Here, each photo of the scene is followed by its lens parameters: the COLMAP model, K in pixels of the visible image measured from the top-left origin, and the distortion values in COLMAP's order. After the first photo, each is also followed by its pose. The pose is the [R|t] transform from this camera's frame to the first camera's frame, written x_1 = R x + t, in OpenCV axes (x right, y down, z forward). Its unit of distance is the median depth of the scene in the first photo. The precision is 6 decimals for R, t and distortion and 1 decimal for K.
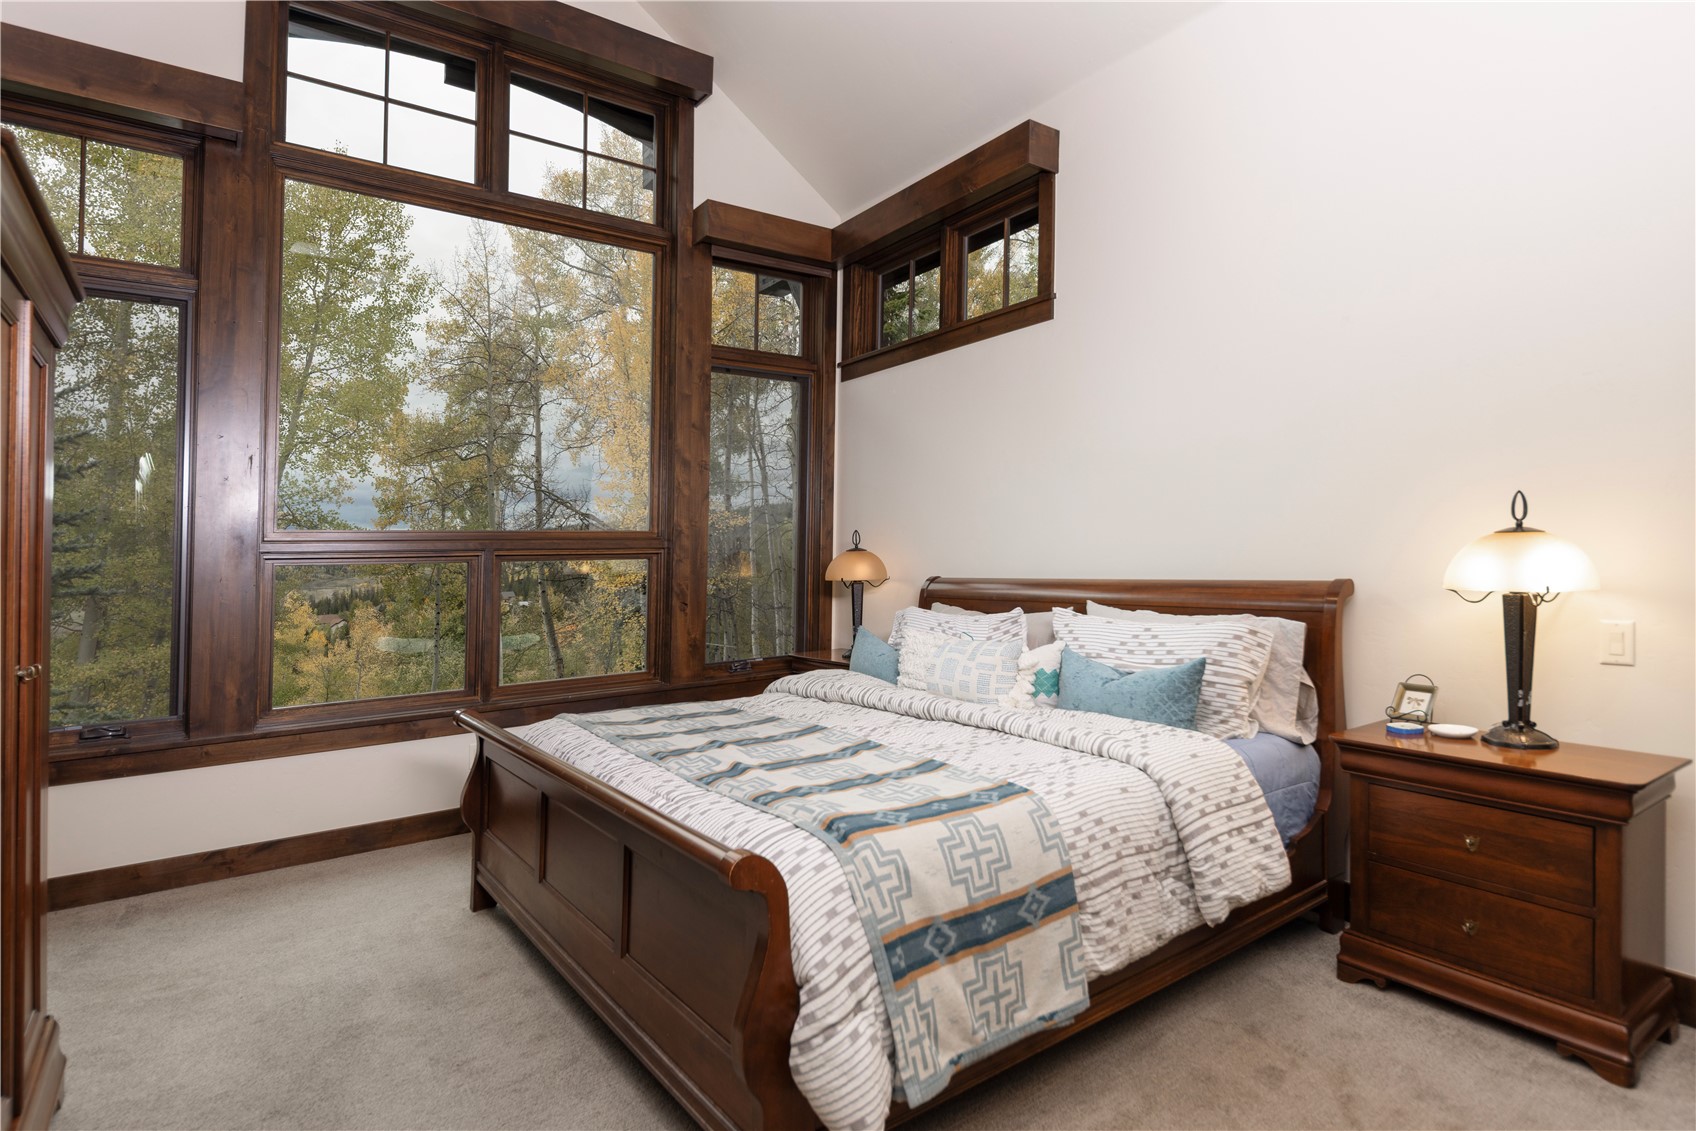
lens RADIAL K [[878.4, 0, 848.0], [0, 878.4, 571.3], [0, 0, 1]] dist [0.016182, -0.002556]
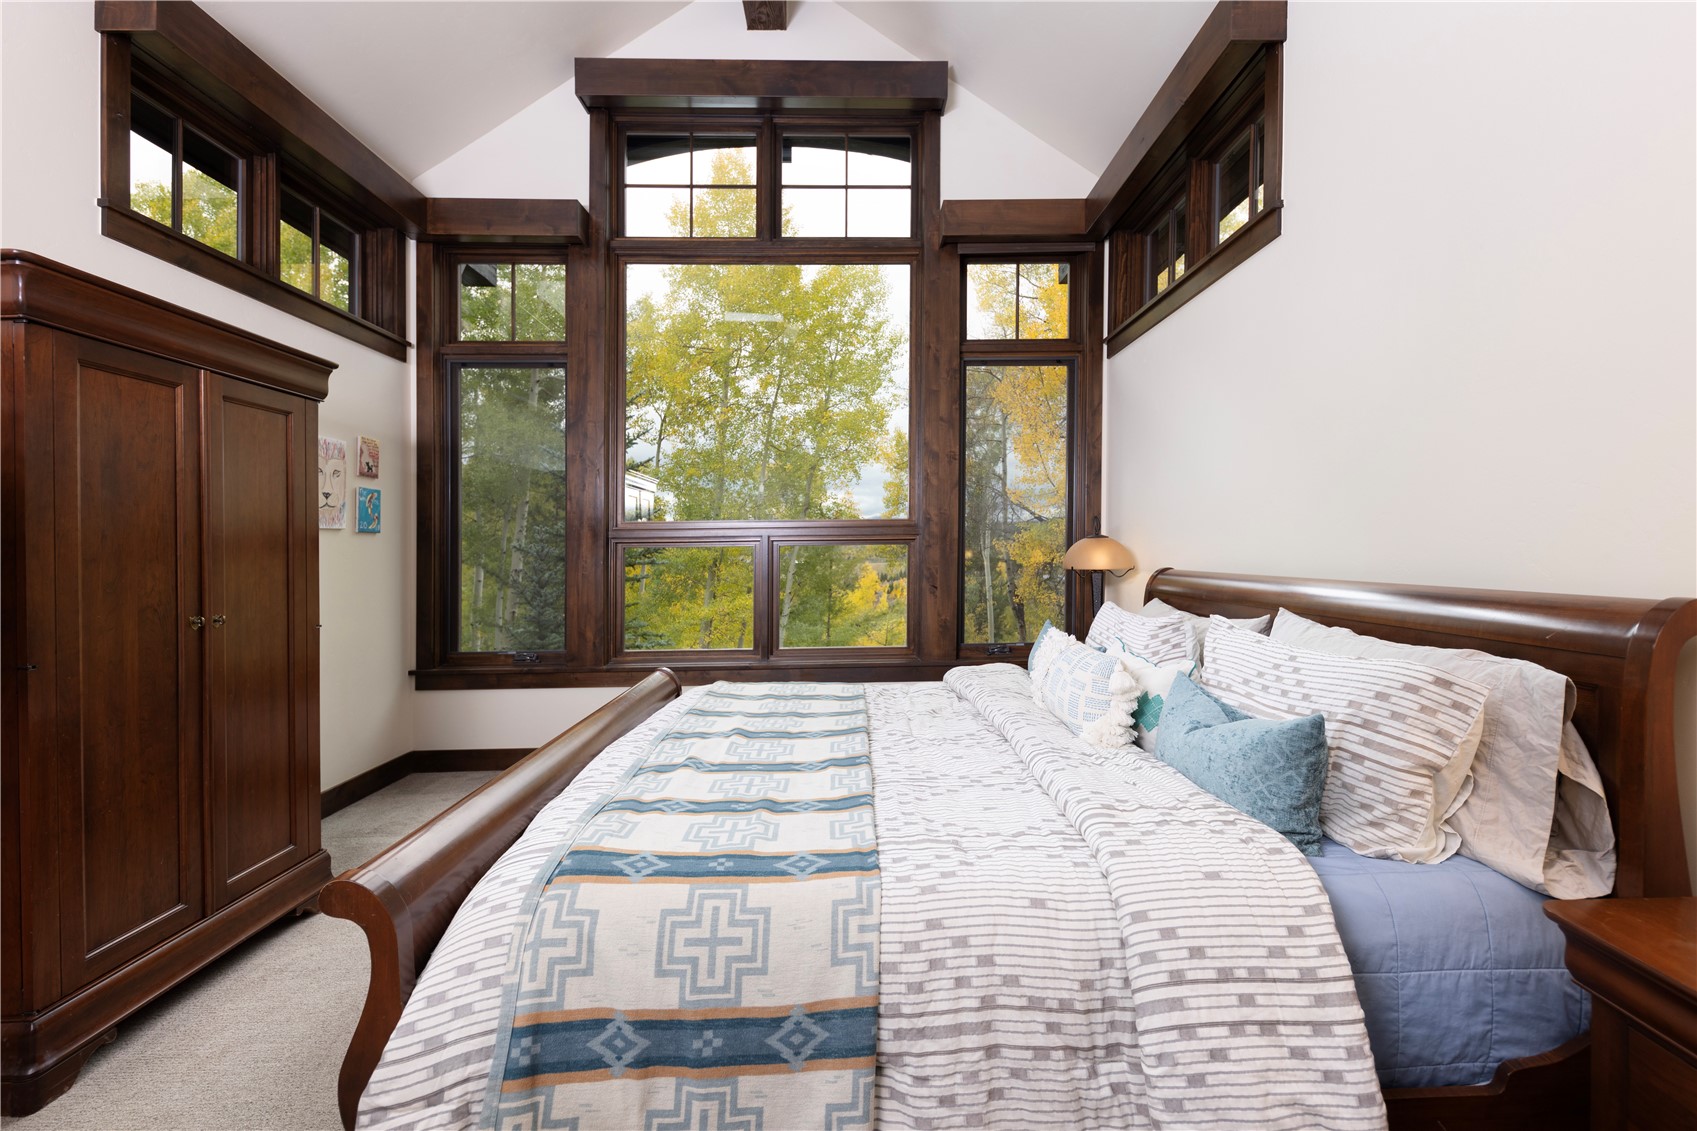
lens RADIAL K [[726.6, 0, 857.6], [0, 726.6, 554.6], [0, 0, 1]] dist [0.008965, -0.001609]
pose [[0.822549, 0.016415, -0.568457, 0.411392], [-0.014777, 0.999863, 0.007491, -0.013145], [0.568502, 0.002238, 0.822679, 0.379905]]
